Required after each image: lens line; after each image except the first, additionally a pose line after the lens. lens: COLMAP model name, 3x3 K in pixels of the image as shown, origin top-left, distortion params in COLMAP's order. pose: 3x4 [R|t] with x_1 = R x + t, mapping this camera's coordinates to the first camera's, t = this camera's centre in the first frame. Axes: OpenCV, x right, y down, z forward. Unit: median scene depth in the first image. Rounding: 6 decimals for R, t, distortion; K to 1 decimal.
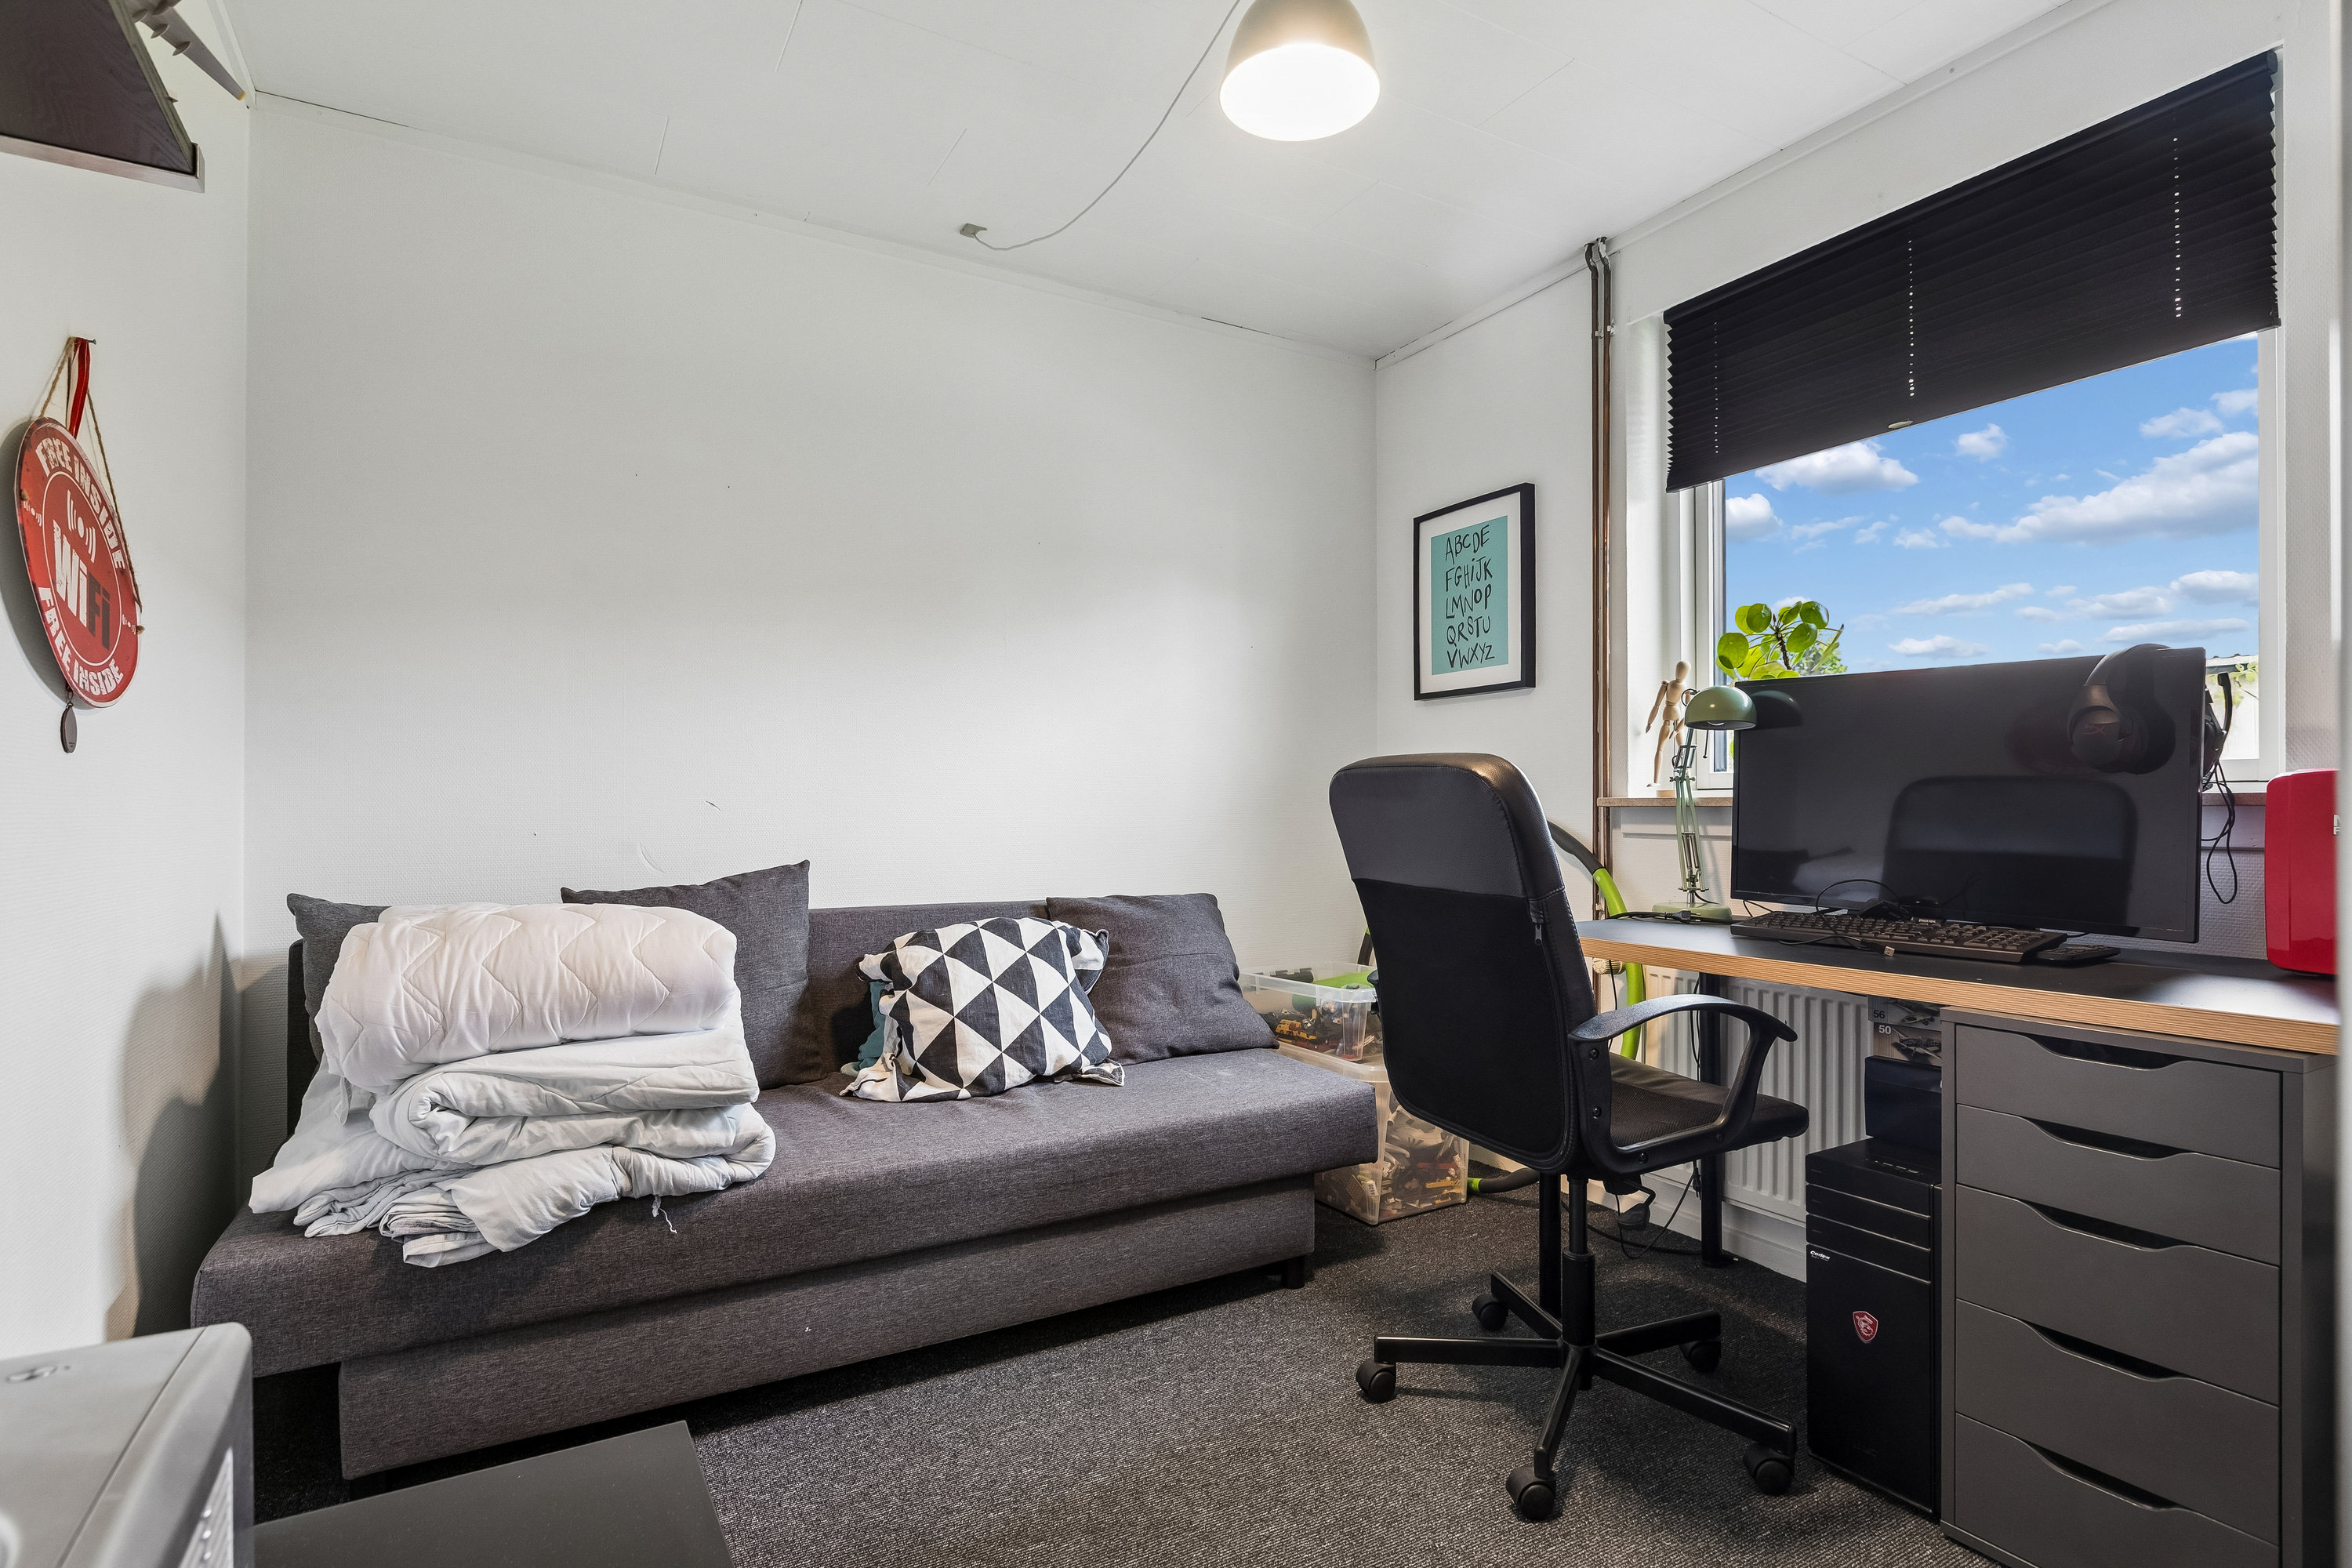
lens RADIAL K [[1183.5, 0, 1174.0], [0, 1183.5, 795.2], [0, 0, 1]] dist [-0.002570, 0.000318]
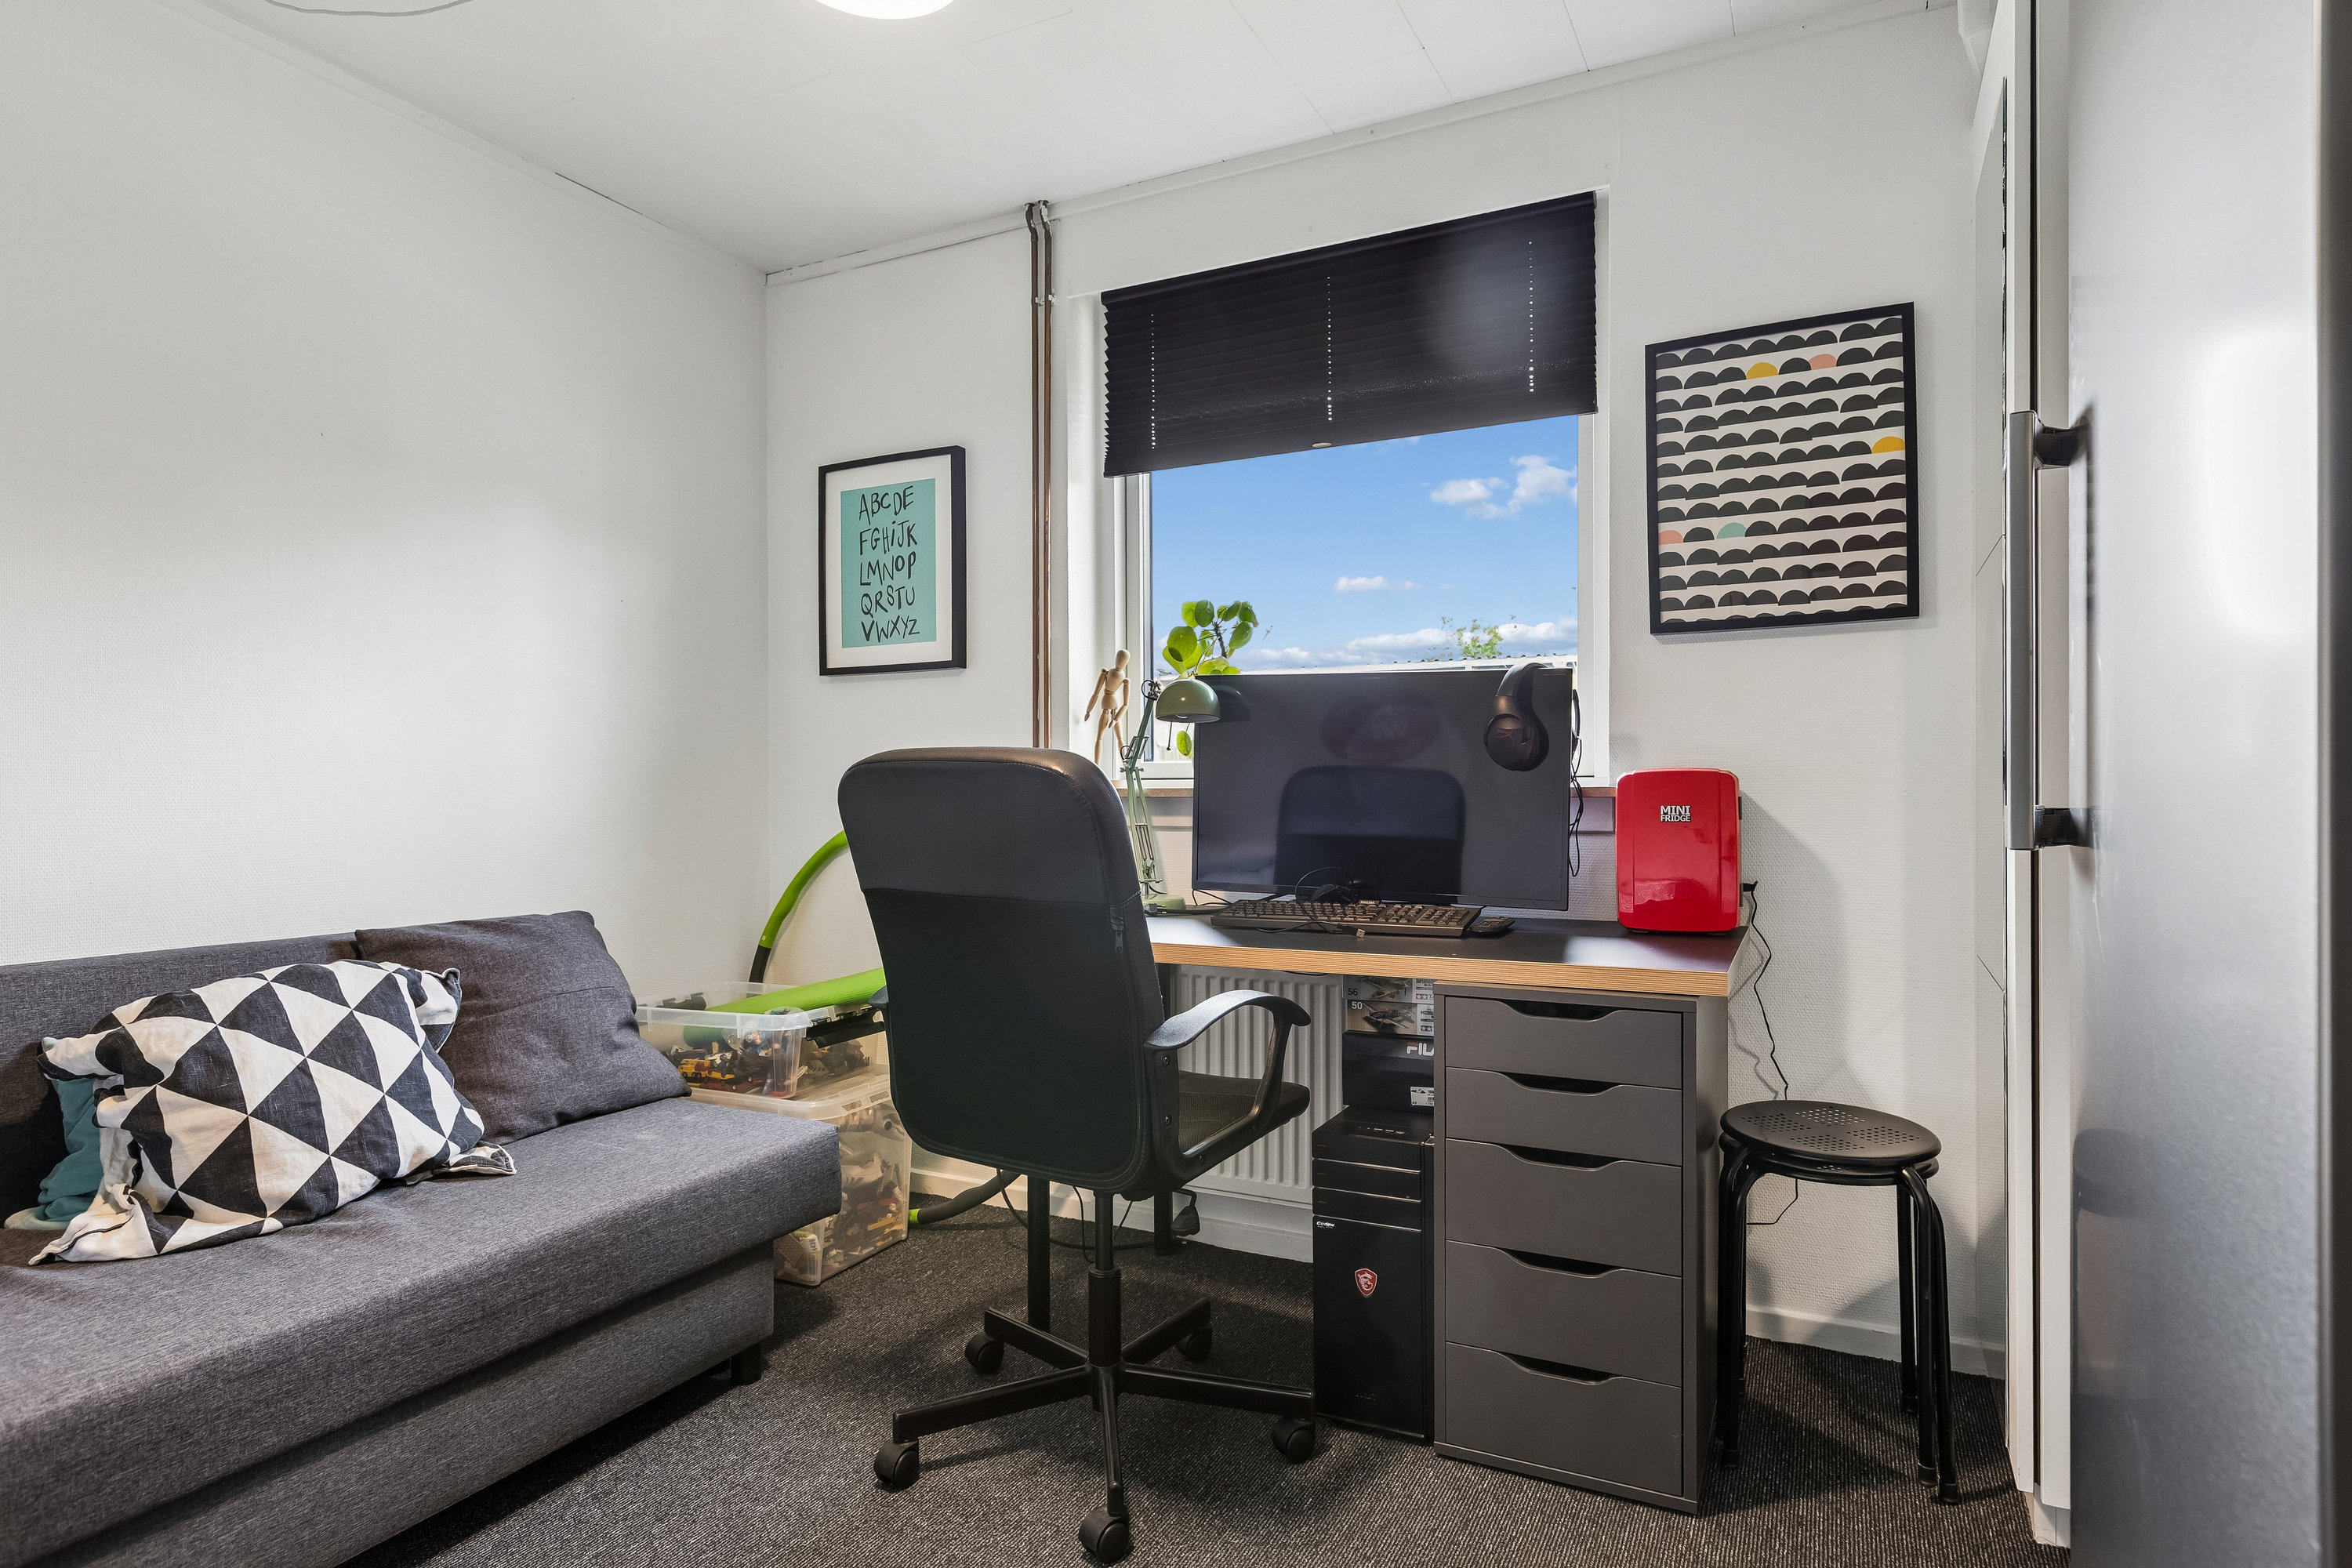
lens RADIAL K [[1304.3, 0, 1180.9], [0, 1304.3, 780.2], [0, 0, 1]] dist [0.005663, -0.001849]
pose [[0.833147, -0.001384, 0.553050, -0.144141], [-0.001528, 0.999987, 0.004805, -0.010509], [-0.553050, -0.004848, 0.833134, 0.066617]]
